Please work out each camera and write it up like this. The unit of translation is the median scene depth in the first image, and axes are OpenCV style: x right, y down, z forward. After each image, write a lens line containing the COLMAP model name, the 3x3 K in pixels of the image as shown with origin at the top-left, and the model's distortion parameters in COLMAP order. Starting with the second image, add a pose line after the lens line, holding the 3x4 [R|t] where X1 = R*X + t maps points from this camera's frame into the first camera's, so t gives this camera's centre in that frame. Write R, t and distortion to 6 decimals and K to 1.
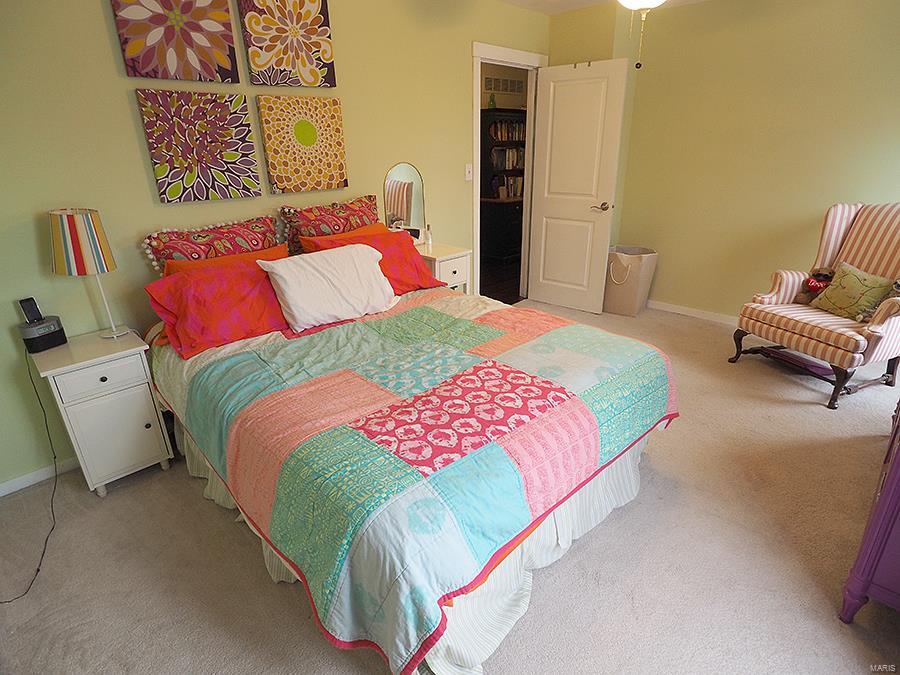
lens RADIAL K [[507.8, 0, 452.0], [0, 507.8, 337.8], [0, 0, 1]] dist [-0.005697, -0.004296]
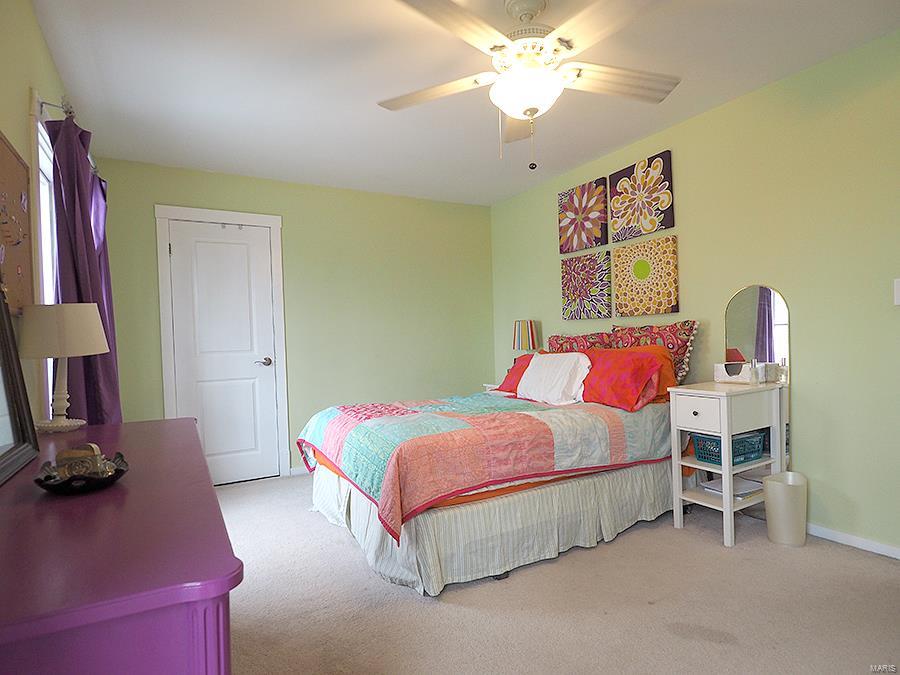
lens RADIAL K [[507.8, 0, 449.7], [0, 507.8, 343.5], [0, 0, 1]] dist [-0.005697, -0.004296]
pose [[-0.287353, 0.028602, -0.957398, 1.098292], [-0.321128, 0.938826, 0.124430, -0.257718], [0.902389, 0.343202, -0.260589, 1.035074]]
